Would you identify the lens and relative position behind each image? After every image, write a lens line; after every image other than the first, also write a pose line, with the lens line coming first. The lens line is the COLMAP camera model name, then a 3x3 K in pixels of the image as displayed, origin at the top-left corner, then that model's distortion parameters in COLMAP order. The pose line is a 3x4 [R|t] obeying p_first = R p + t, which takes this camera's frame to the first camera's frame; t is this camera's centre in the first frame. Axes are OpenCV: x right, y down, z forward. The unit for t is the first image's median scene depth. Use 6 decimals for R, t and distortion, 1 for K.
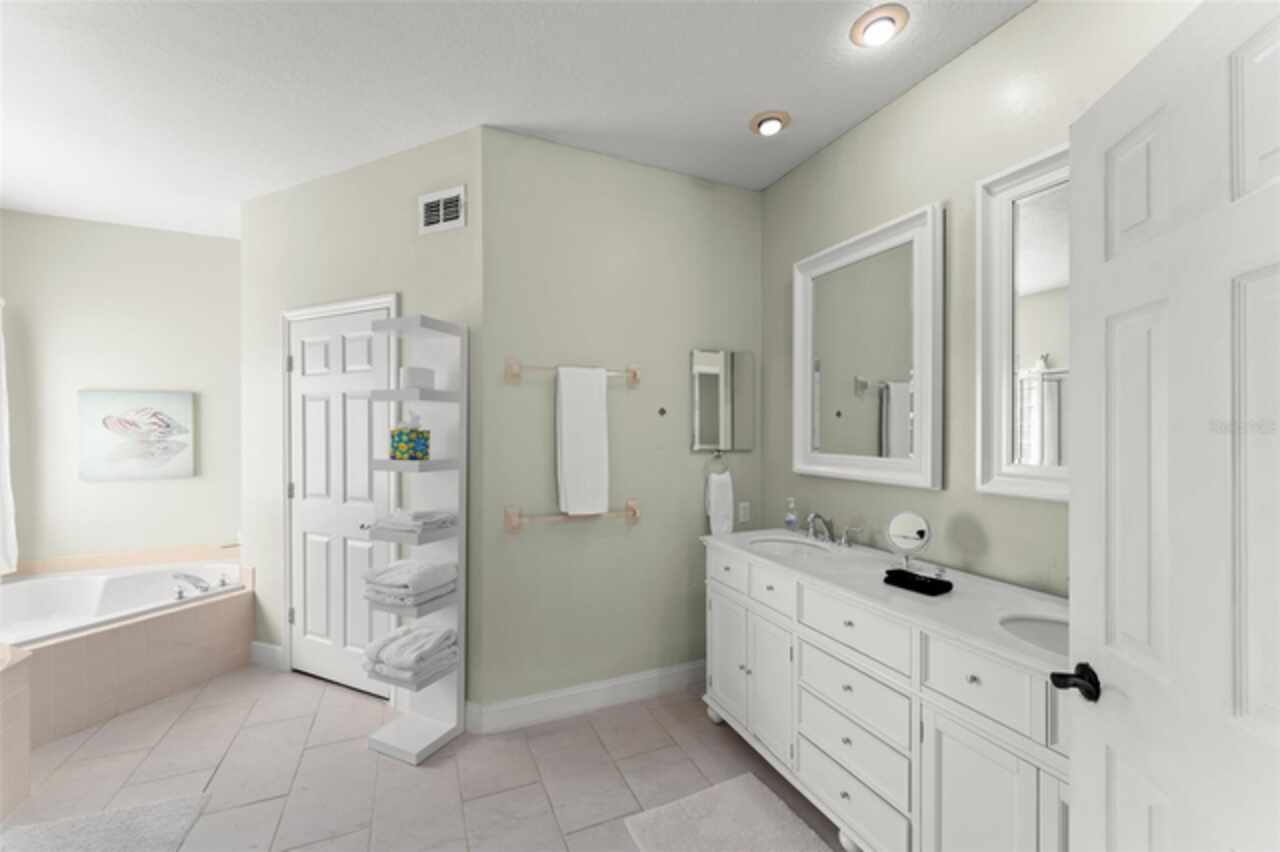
lens RADIAL K [[506.1, 0, 641.3], [0, 506.1, 431.4], [0, 0, 1]] dist [-0.003334, -0.000664]
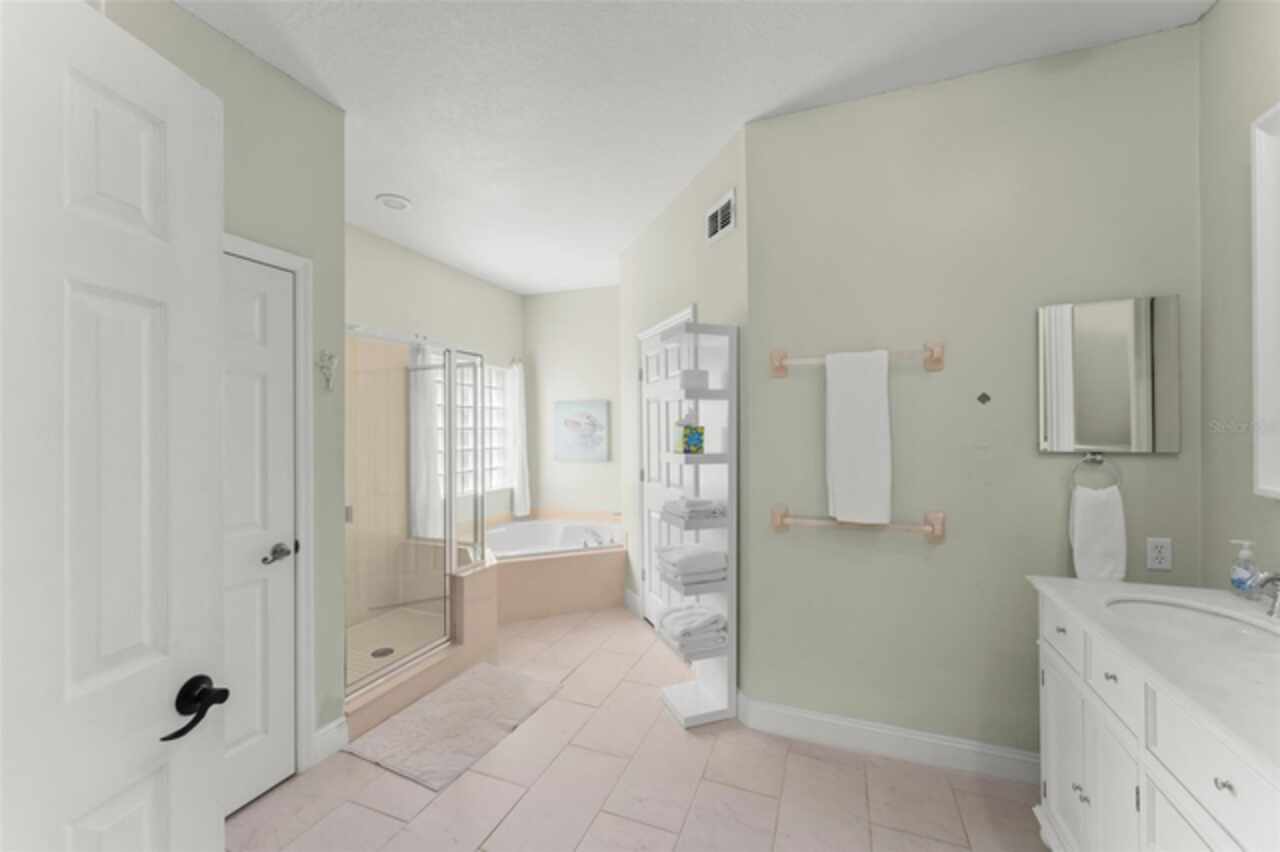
lens RADIAL K [[506.1, 0, 638.2], [0, 506.1, 428.7], [0, 0, 1]] dist [-0.003334, -0.000664]
pose [[0.697453, -0.005900, -0.716606, 0.240278], [0.008535, 0.999964, 0.000074, 0.001354], [0.716579, -0.006168, 0.697478, 0.132315]]
